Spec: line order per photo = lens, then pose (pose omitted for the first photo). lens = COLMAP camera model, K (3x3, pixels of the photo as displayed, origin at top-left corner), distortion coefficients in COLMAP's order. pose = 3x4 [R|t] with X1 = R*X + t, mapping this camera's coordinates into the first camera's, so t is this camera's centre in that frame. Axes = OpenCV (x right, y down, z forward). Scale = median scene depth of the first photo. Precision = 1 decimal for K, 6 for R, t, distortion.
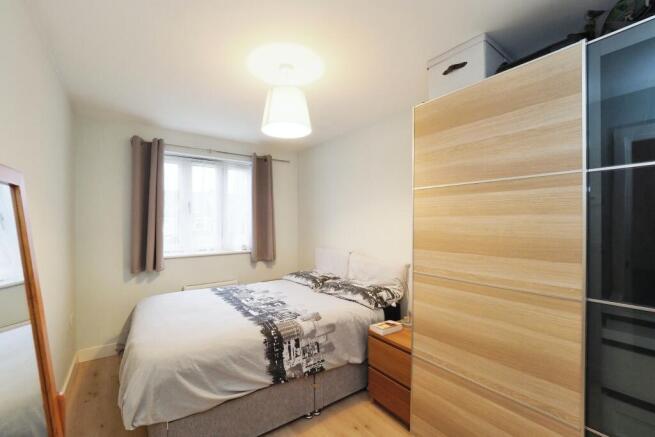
lens RADIAL K [[278.8, 0, 316.4], [0, 278.8, 221.1], [0, 0, 1]] dist [0.000137, -0.000047]
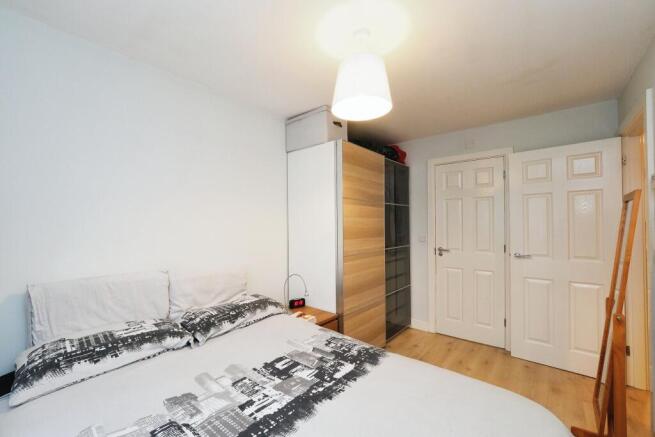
lens RADIAL K [[278.8, 0, 316.4], [0, 278.8, 221.1], [0, 0, 1]] dist [0.000137, -0.000047]
pose [[-0.263765, 0.010881, 0.964525, -0.754744], [-0.002835, 0.999923, -0.012055, 0.016717], [-0.964583, -0.005914, -0.263714, 1.167600]]
